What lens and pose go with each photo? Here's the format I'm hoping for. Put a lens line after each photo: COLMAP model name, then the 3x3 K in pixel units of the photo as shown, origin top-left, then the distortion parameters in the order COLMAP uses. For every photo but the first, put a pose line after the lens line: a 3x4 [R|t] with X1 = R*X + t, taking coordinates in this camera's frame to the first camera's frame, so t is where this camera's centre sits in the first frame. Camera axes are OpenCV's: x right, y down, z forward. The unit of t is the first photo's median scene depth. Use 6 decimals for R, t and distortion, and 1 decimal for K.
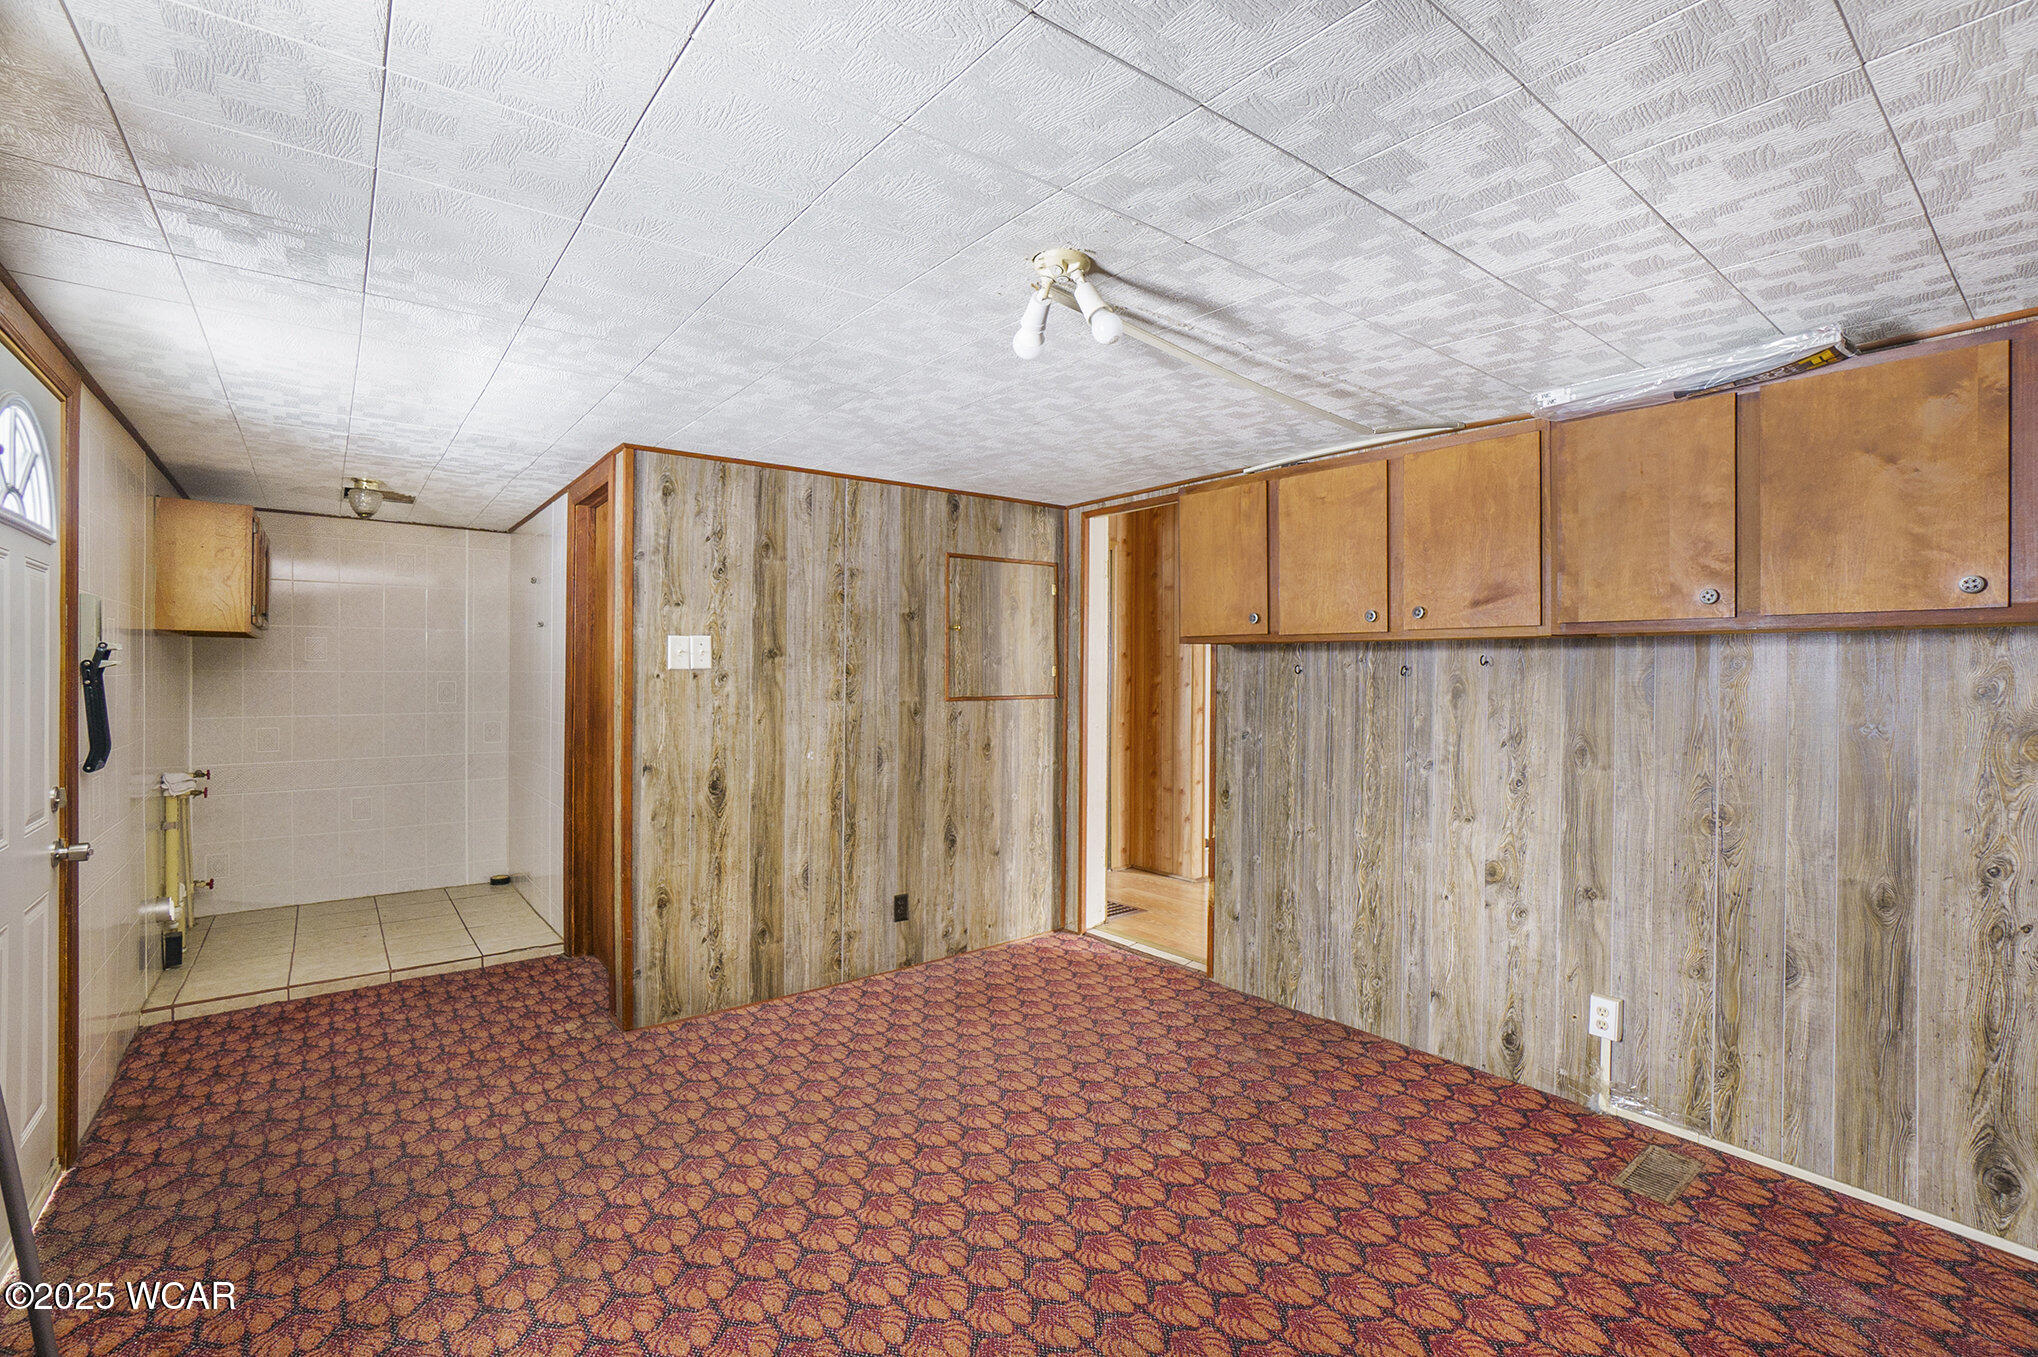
lens RADIAL K [[923.2, 0, 1027.0], [0, 923.2, 670.4], [0, 0, 1]] dist [-0.042386, 0.007761]
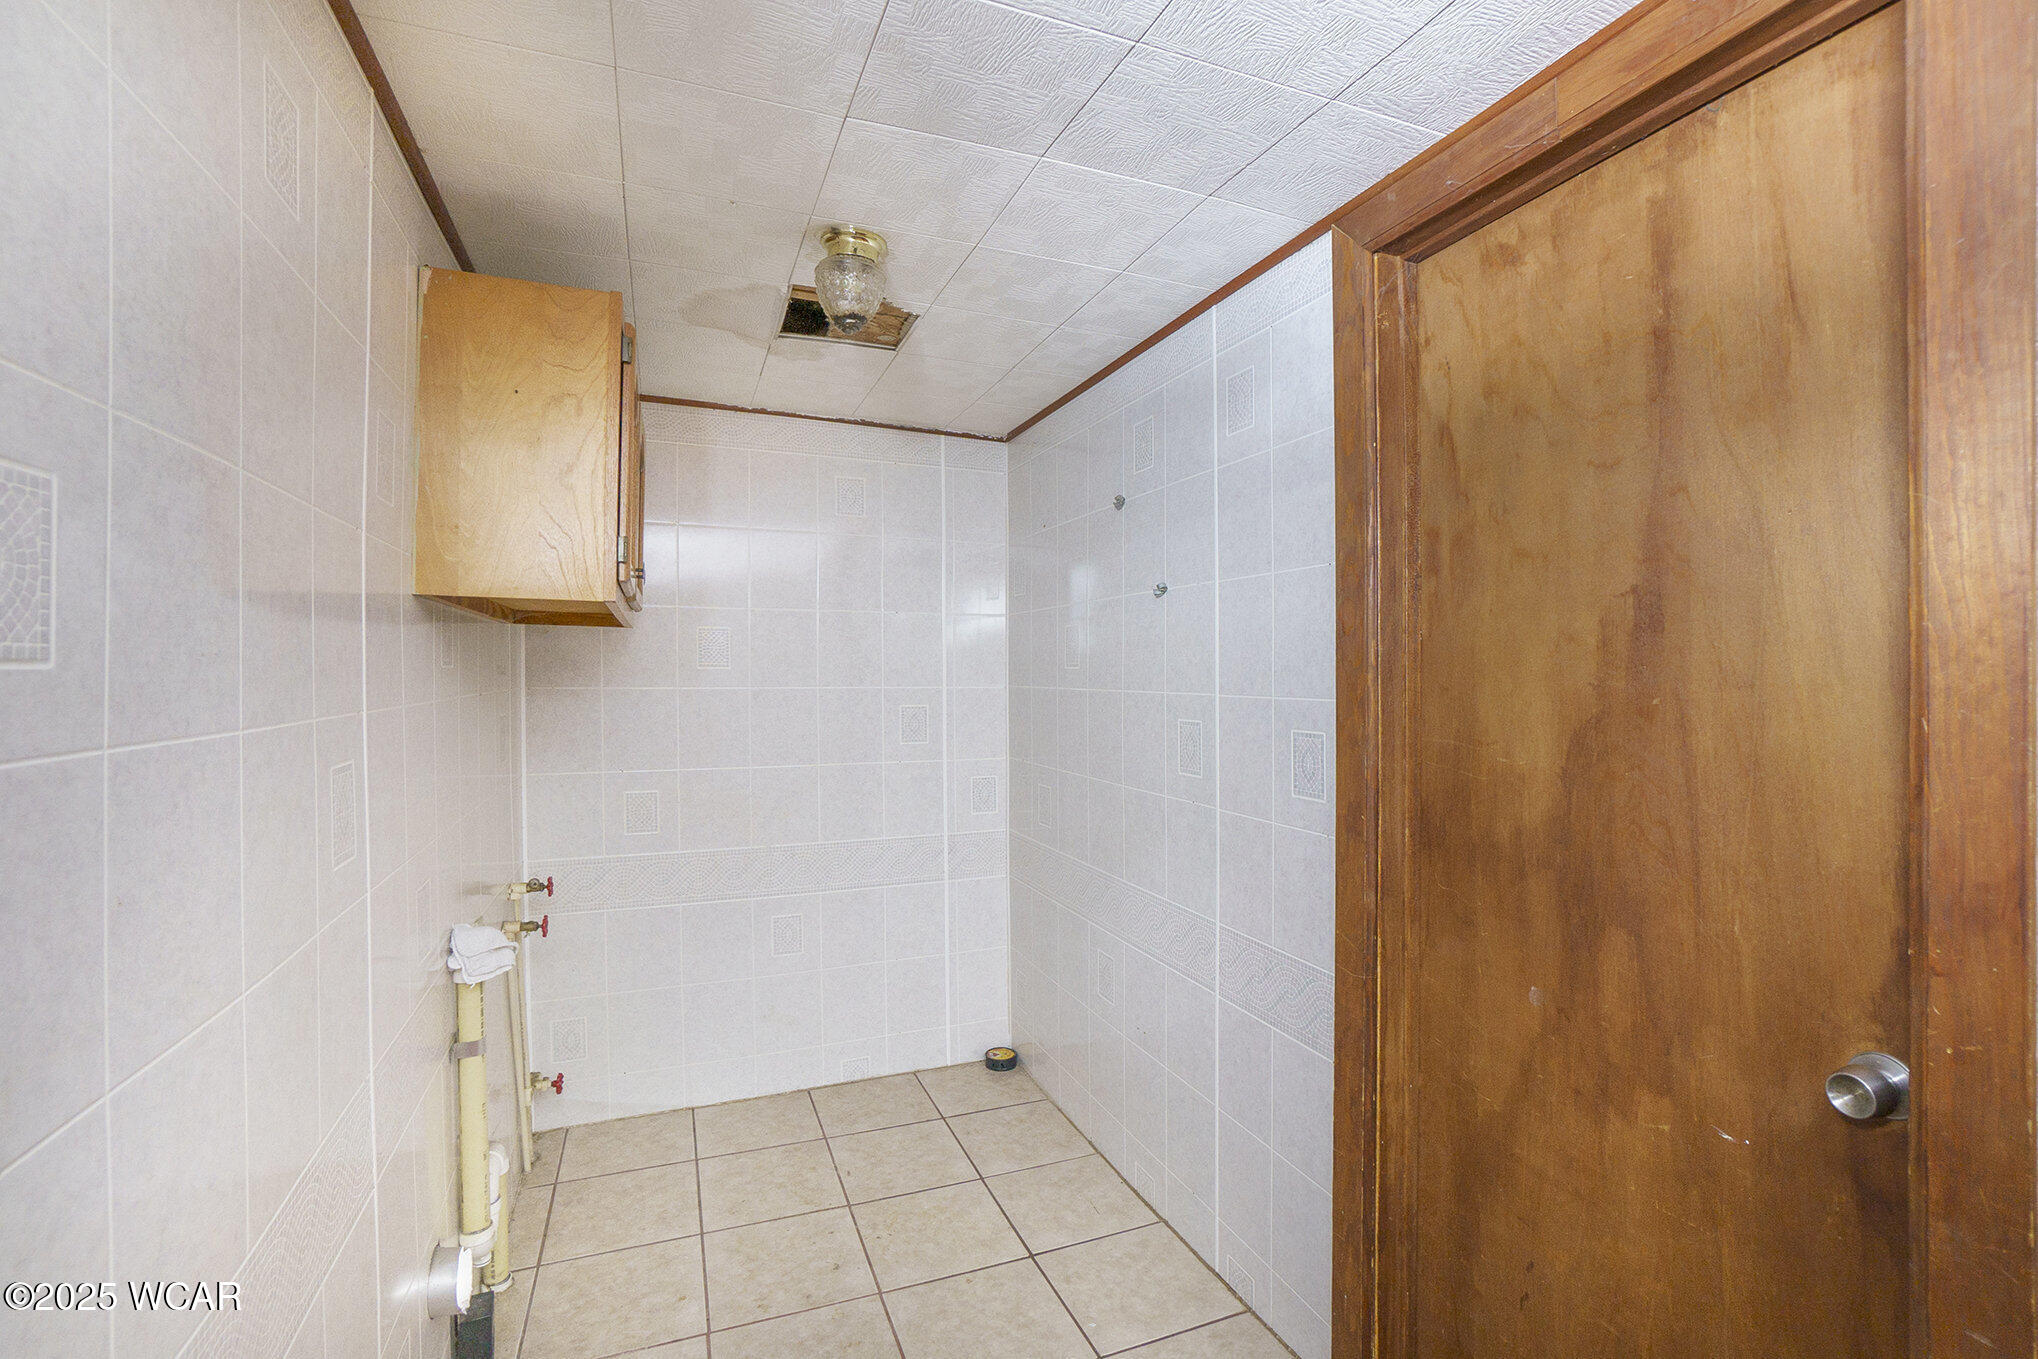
lens RADIAL K [[923.2, 0, 1015.9], [0, 923.2, 684.2], [0, 0, 1]] dist [-0.042386, 0.007761]
pose [[0.956579, -0.013500, -0.291160, -0.472043], [0.012687, 0.999909, -0.004678, 0.001974], [0.291197, 0.000781, 0.956663, 0.540644]]
